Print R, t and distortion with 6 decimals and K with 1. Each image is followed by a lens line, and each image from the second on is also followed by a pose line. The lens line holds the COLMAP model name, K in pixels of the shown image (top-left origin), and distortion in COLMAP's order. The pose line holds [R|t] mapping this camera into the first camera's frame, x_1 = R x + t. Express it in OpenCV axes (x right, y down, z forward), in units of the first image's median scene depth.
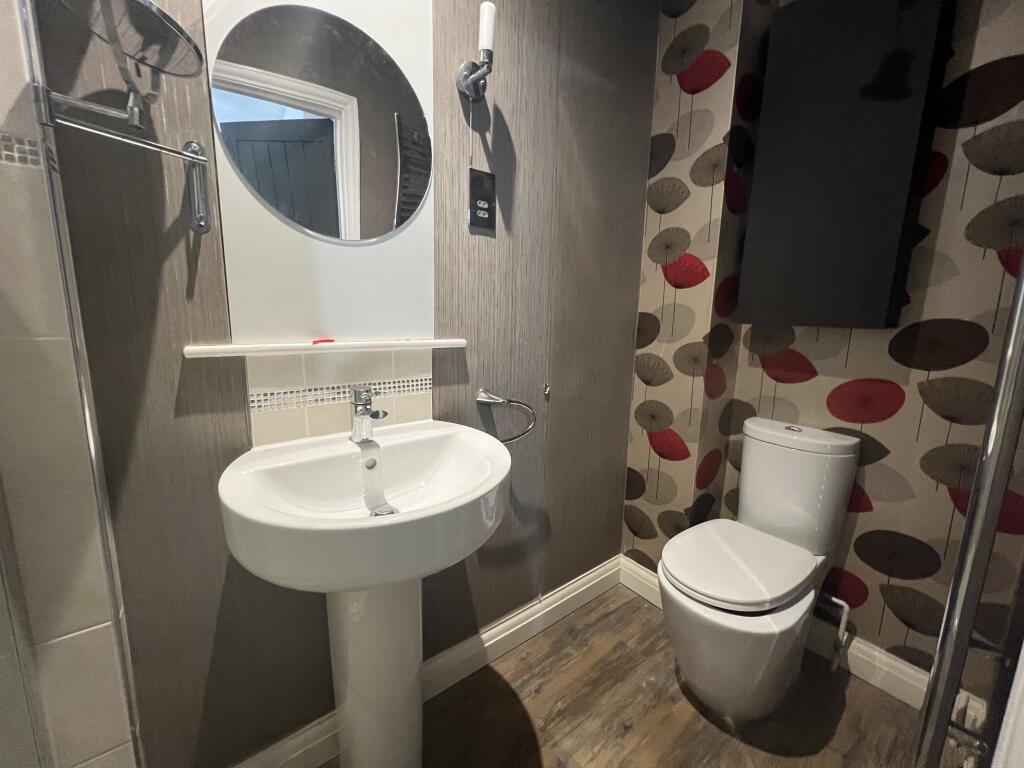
lens RADIAL K [[411.4, 0, 513.3], [0, 411.4, 378.5], [0, 0, 1]] dist [0.000518, 0.000036]
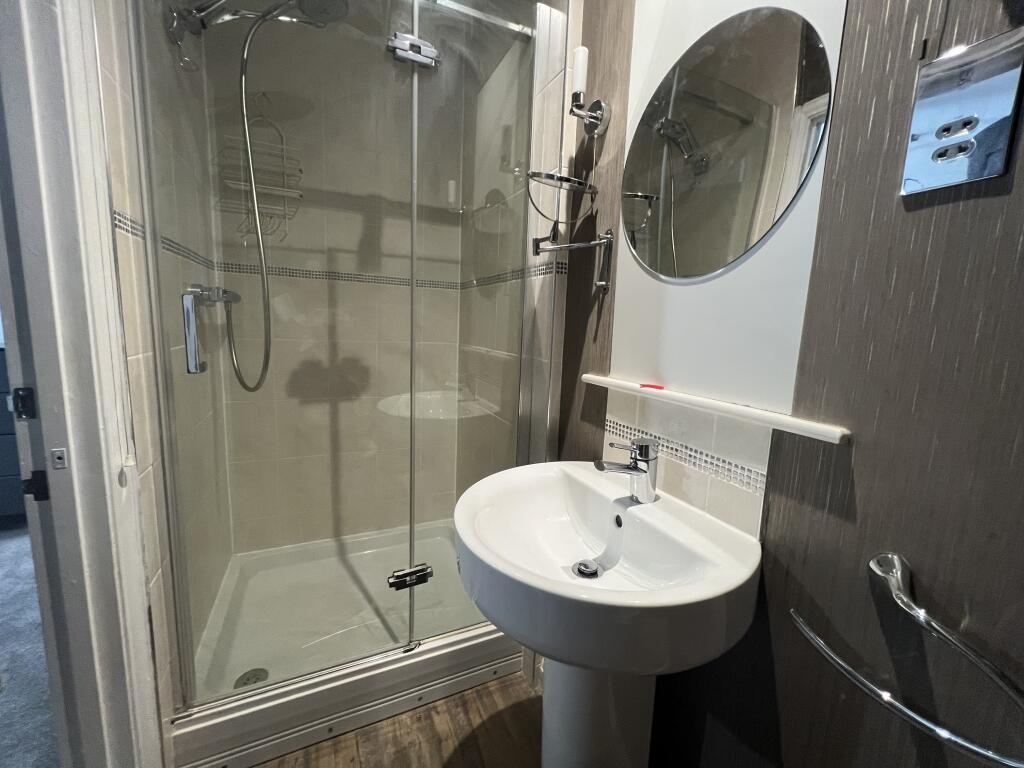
lens RADIAL K [[411.4, 0, 512.8], [0, 411.4, 385.0], [0, 0, 1]] dist [0.000518, 0.000036]
pose [[-0.218691, 0.108553, -0.969737, 0.573871], [-0.205168, 0.966463, 0.154455, -0.182556], [0.953981, 0.232737, -0.189085, 0.896599]]
